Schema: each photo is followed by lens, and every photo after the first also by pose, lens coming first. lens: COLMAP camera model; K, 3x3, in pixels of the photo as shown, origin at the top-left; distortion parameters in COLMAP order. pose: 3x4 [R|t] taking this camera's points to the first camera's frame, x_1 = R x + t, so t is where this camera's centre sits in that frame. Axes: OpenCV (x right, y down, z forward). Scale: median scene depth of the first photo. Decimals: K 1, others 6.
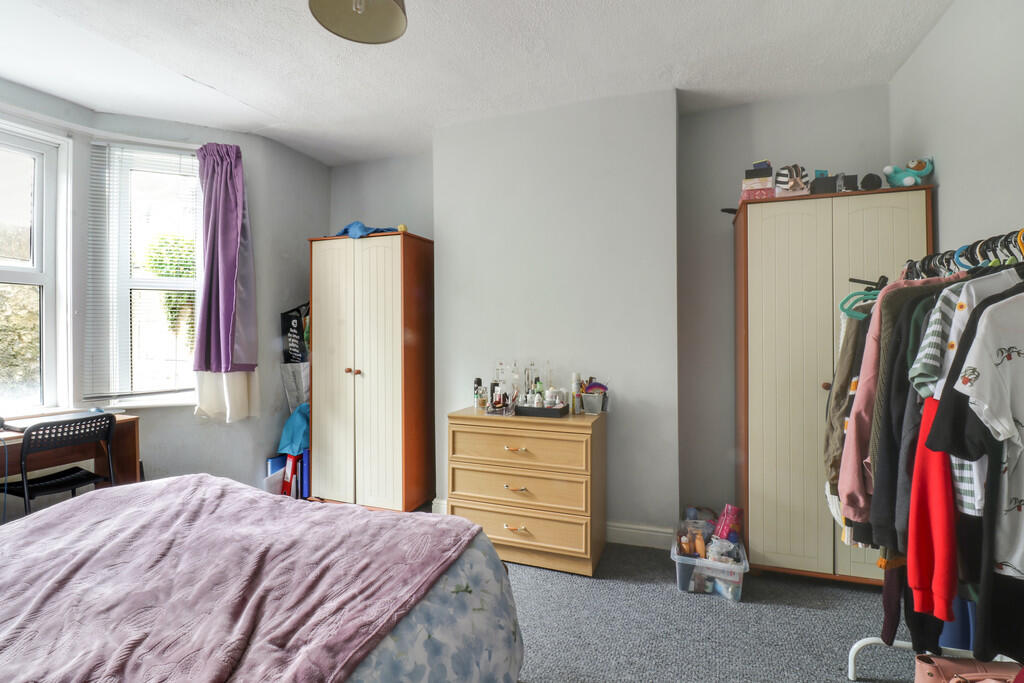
lens RADIAL K [[487.3, 0, 506.1], [0, 487.3, 332.4], [0, 0, 1]] dist [-0.002099, -0.005733]
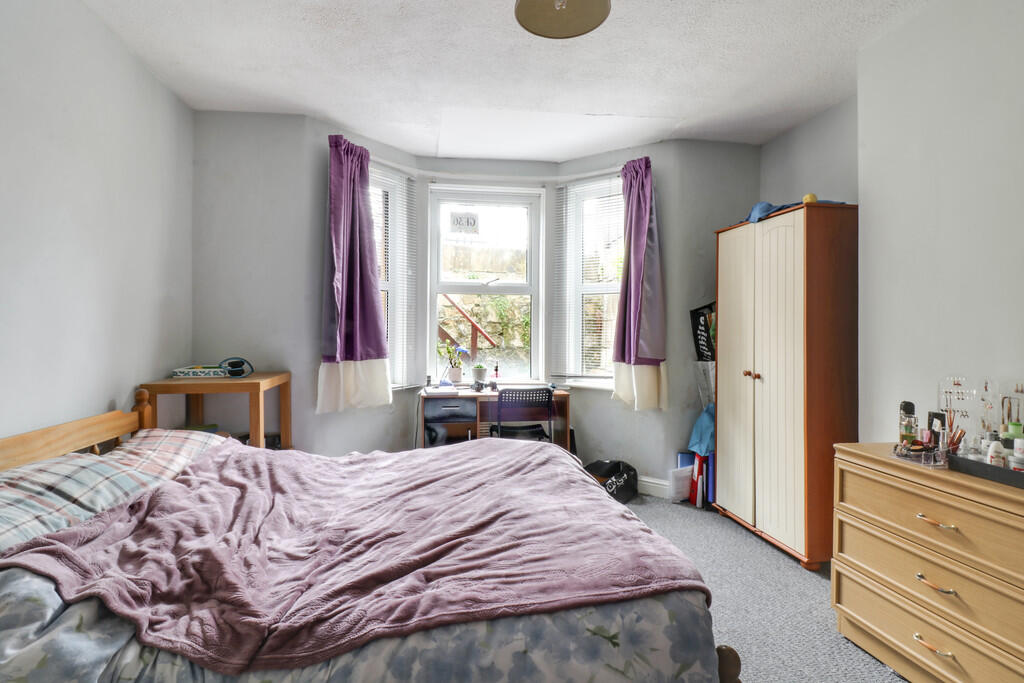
lens RADIAL K [[487.3, 0, 506.0], [0, 487.3, 335.2], [0, 0, 1]] dist [-0.002099, -0.005733]
pose [[0.490912, 0.020299, -0.870972, 0.247525], [-0.013640, 0.999785, 0.015613, 0.001015], [0.871102, 0.004215, 0.491084, 0.199952]]
